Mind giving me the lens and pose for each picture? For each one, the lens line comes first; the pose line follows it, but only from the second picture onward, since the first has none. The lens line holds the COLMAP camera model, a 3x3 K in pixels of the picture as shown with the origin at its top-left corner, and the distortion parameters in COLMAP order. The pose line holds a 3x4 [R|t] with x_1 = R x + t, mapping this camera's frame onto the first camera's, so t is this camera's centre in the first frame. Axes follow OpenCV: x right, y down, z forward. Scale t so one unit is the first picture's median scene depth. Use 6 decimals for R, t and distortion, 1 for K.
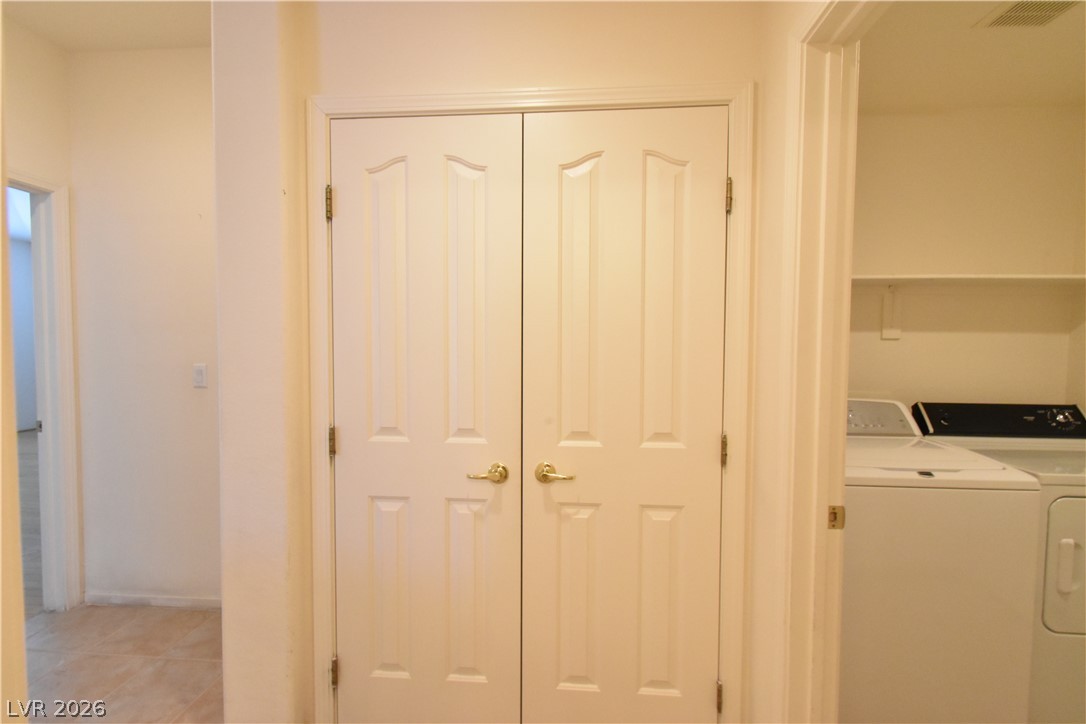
lens RADIAL K [[480.8, 0, 541.7], [0, 480.8, 353.7], [0, 0, 1]] dist [0.004403, -0.002362]
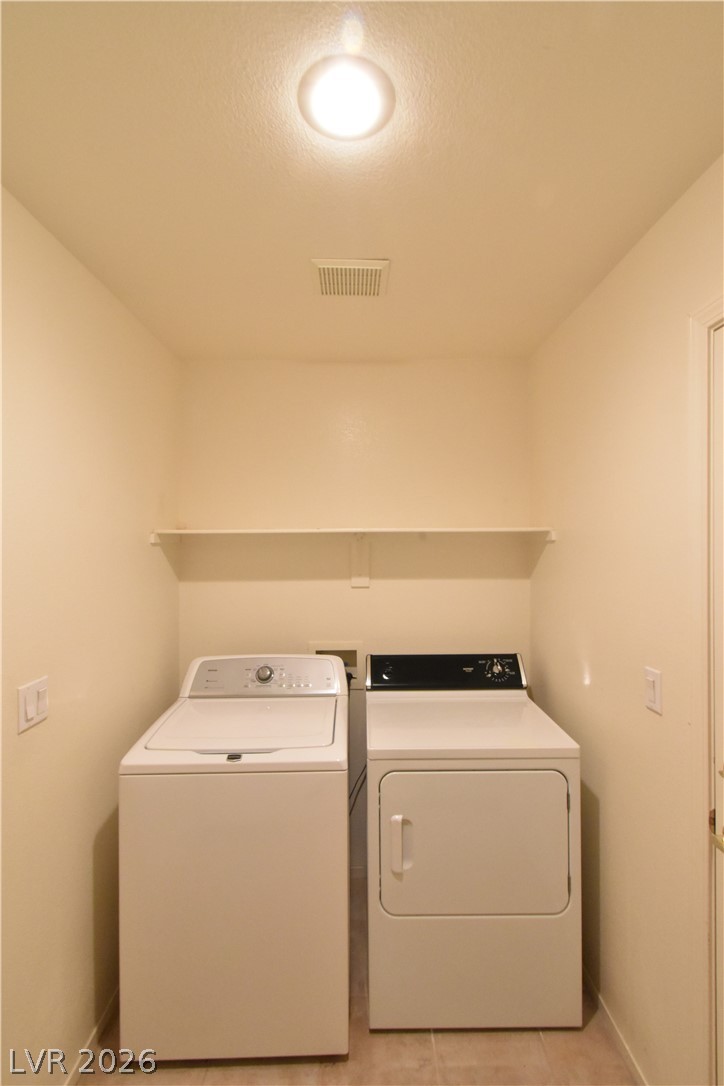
lens RADIAL K [[480.8, 0, 363.2], [0, 480.8, 542.6], [0, 0, 1]] dist [0.004403, -0.002362]
pose [[0.996801, -0.014981, 0.078507, 0.731356], [0.017436, 0.999377, -0.030674, -0.101880], [-0.077999, 0.031945, 0.996442, 0.020602]]
